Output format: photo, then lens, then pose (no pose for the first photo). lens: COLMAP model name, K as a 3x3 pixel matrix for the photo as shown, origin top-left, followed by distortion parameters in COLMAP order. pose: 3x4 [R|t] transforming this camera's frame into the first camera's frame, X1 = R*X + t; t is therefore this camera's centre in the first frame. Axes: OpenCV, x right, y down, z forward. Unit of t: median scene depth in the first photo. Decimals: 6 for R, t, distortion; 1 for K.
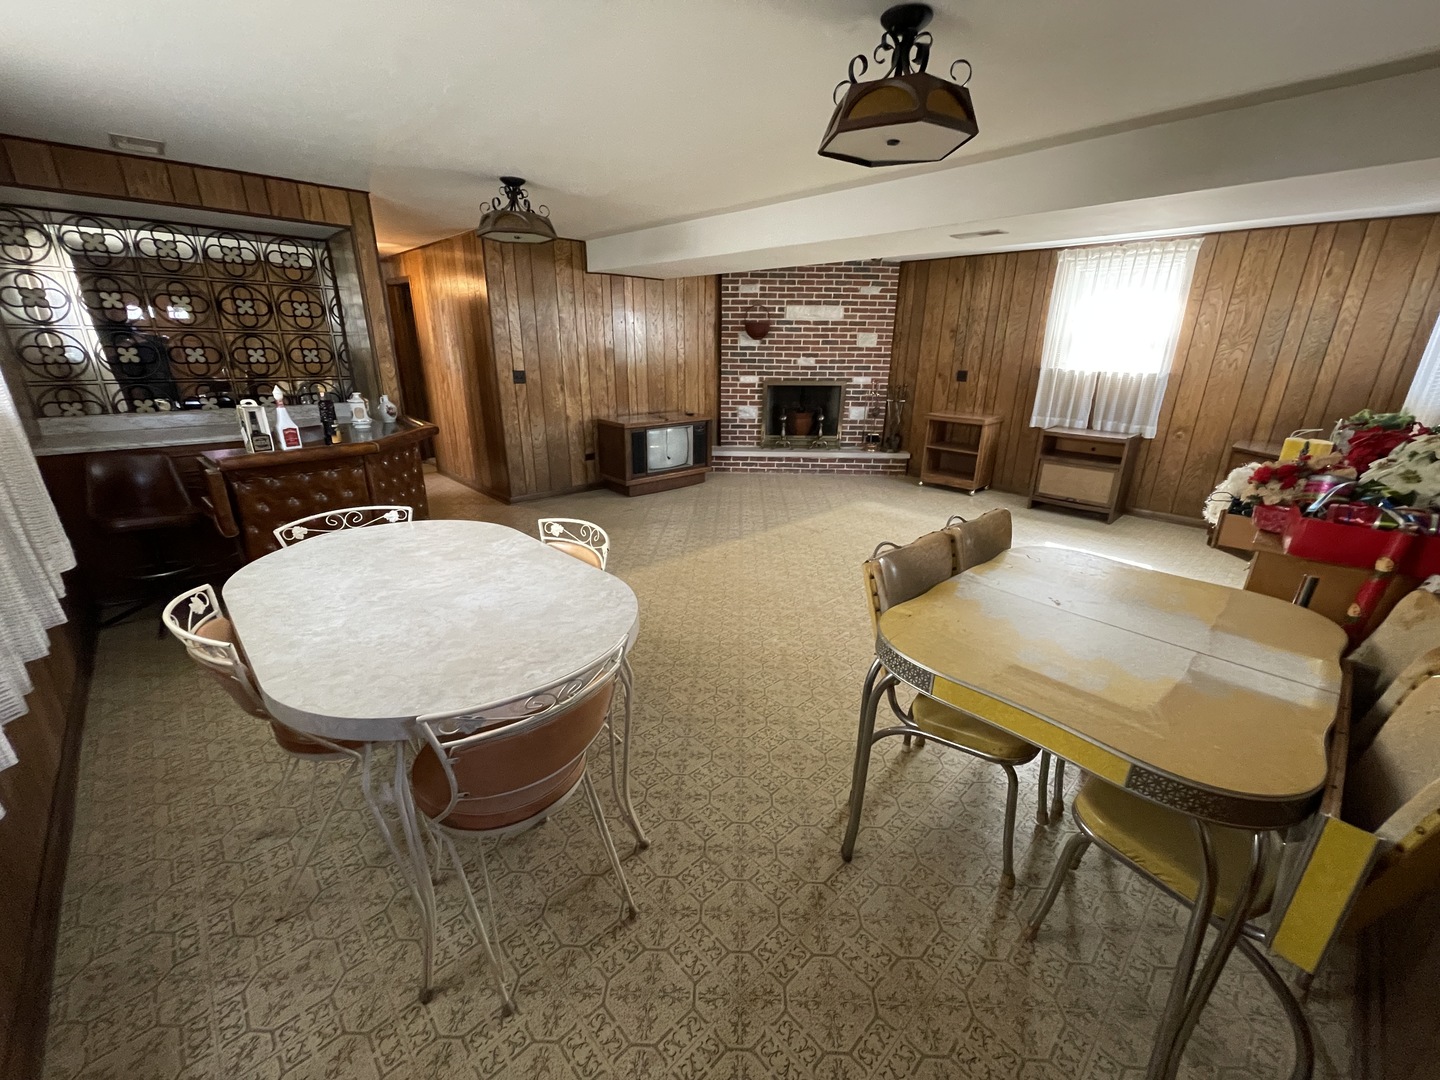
lens RADIAL K [[581.0, 0, 721.8], [0, 581.0, 547.2], [0, 0, 1]] dist [-0.004283, 0.000388]
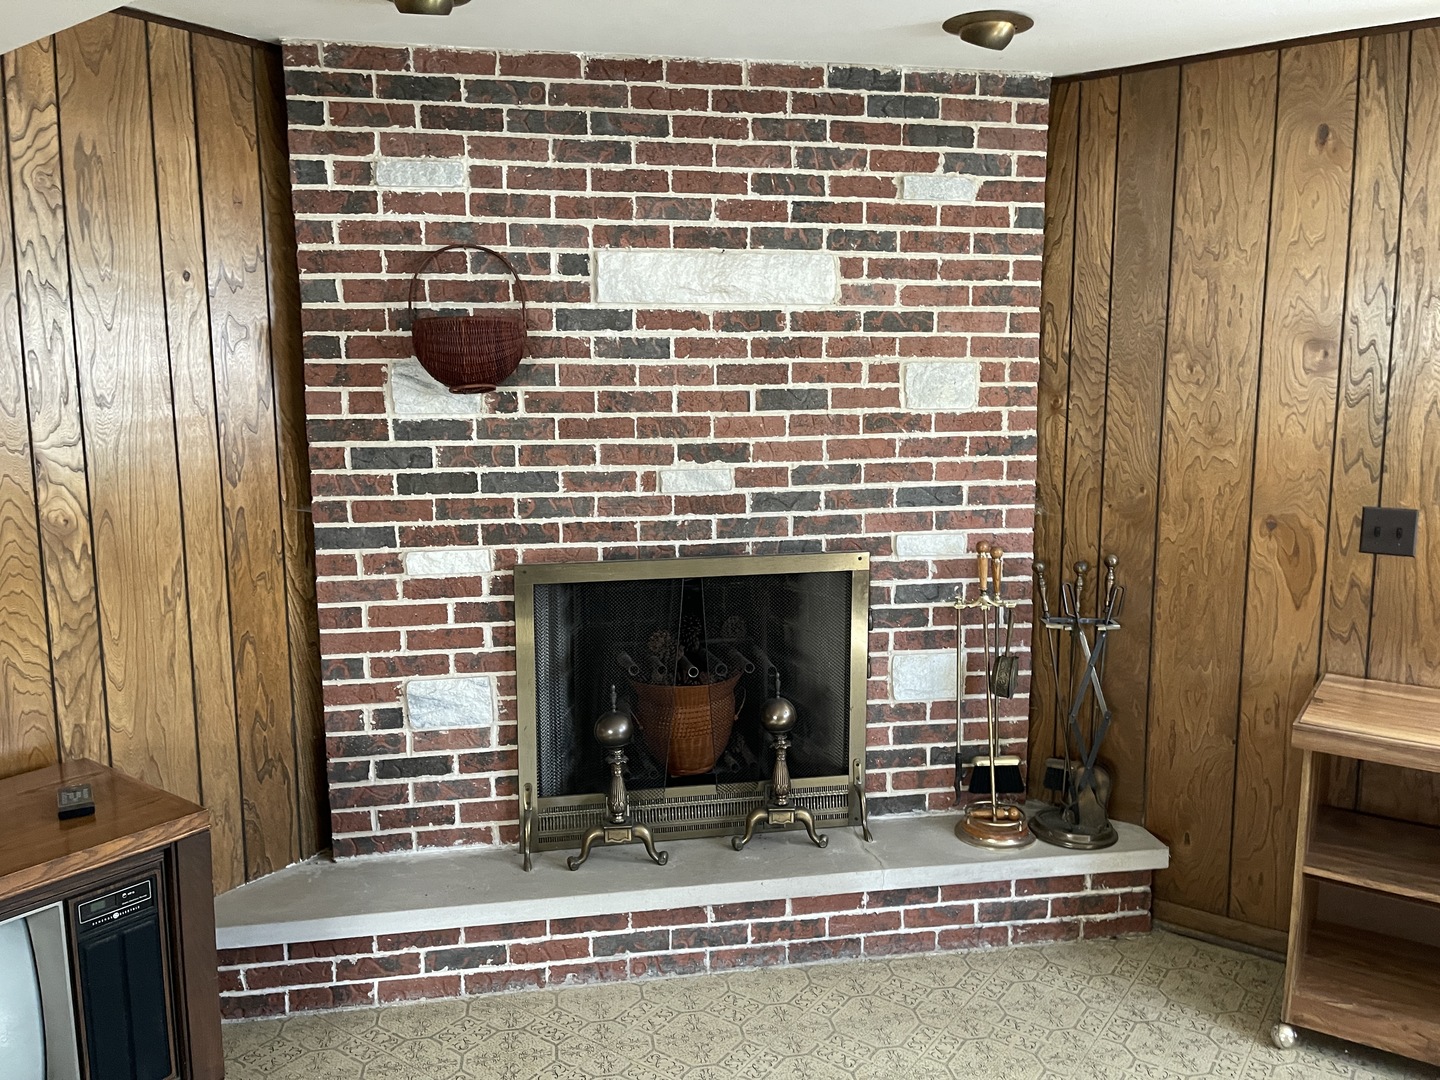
lens RADIAL K [[1098.6, 0, 729.8], [0, 1098.6, 527.6], [0, 0, 1]] dist [0.042083, -0.052195]
pose [[0.980658, -0.042489, 0.191064, 0.107200], [0.079453, 0.978526, -0.190194, -0.316181], [-0.178880, 0.201695, 0.962975, 0.848042]]
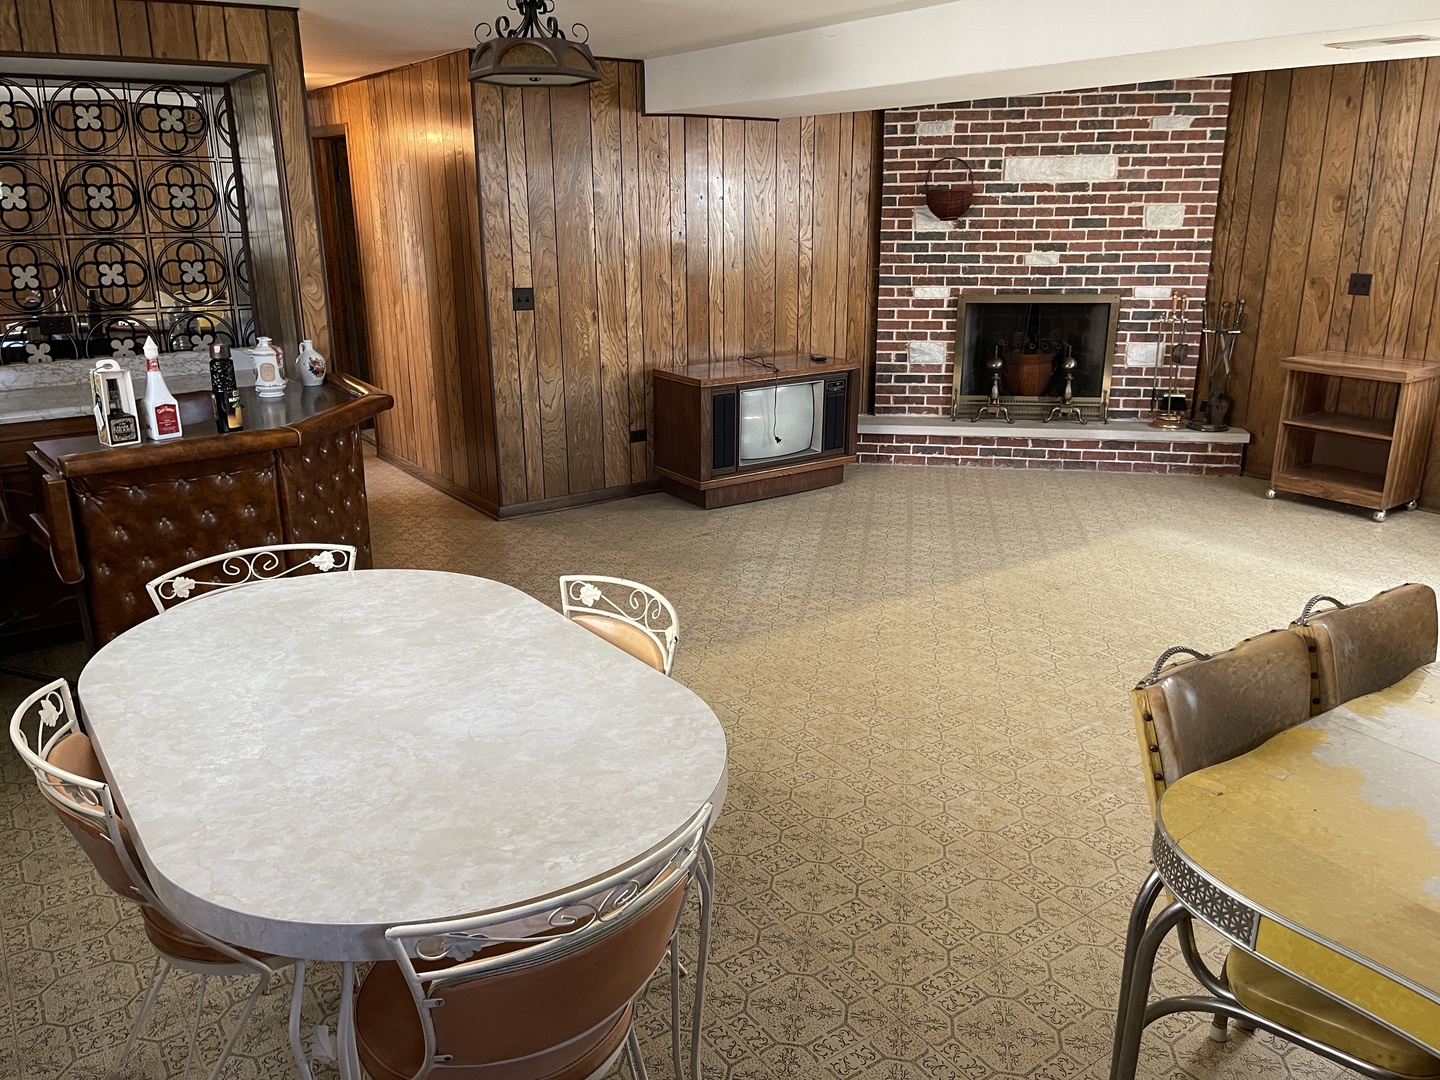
lens RADIAL K [[1098.6, 0, 706.2], [0, 1098.6, 526.4], [0, 0, 1]] dist [0.042083, -0.052195]
pose [[0.988411, 0.023962, -0.149899, -0.001353], [-0.031481, 0.998352, -0.047987, -0.025466], [0.148502, 0.052150, 0.987536, -0.042723]]
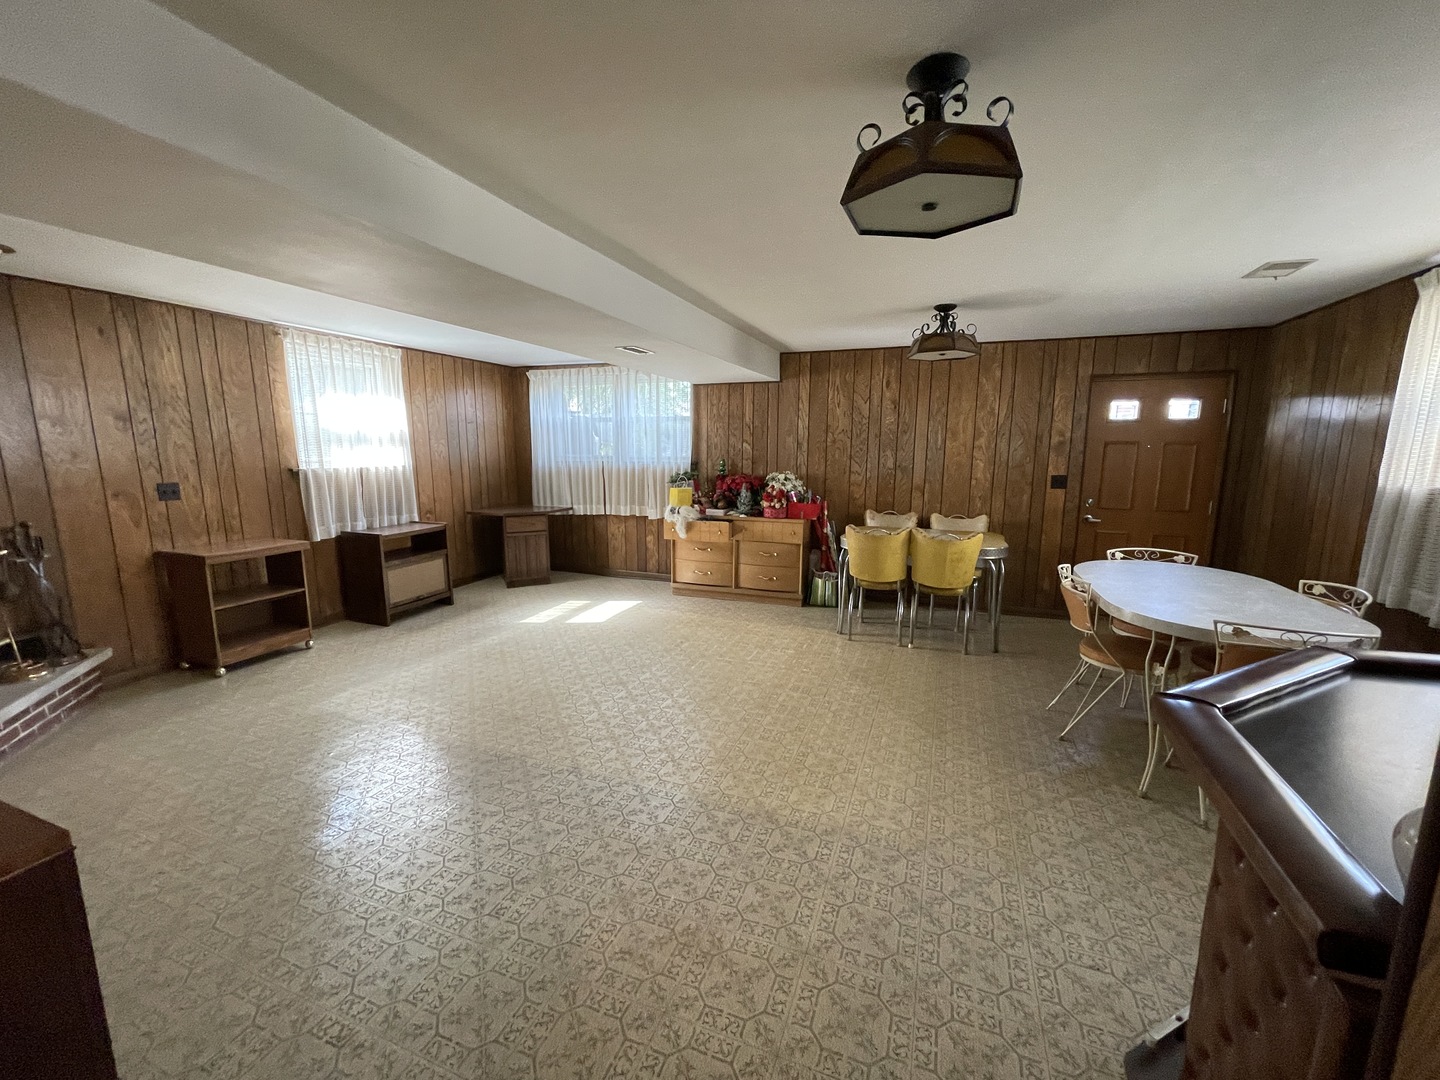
lens RADIAL K [[581.0, 0, 724.7], [0, 581.0, 546.7], [0, 0, 1]] dist [-0.004283, 0.000388]
pose [[-0.431571, -0.159676, 0.887835, -0.504465], [0.302520, 0.901596, 0.309204, -0.343463], [-0.849840, 0.402031, -0.340797, 0.995814]]
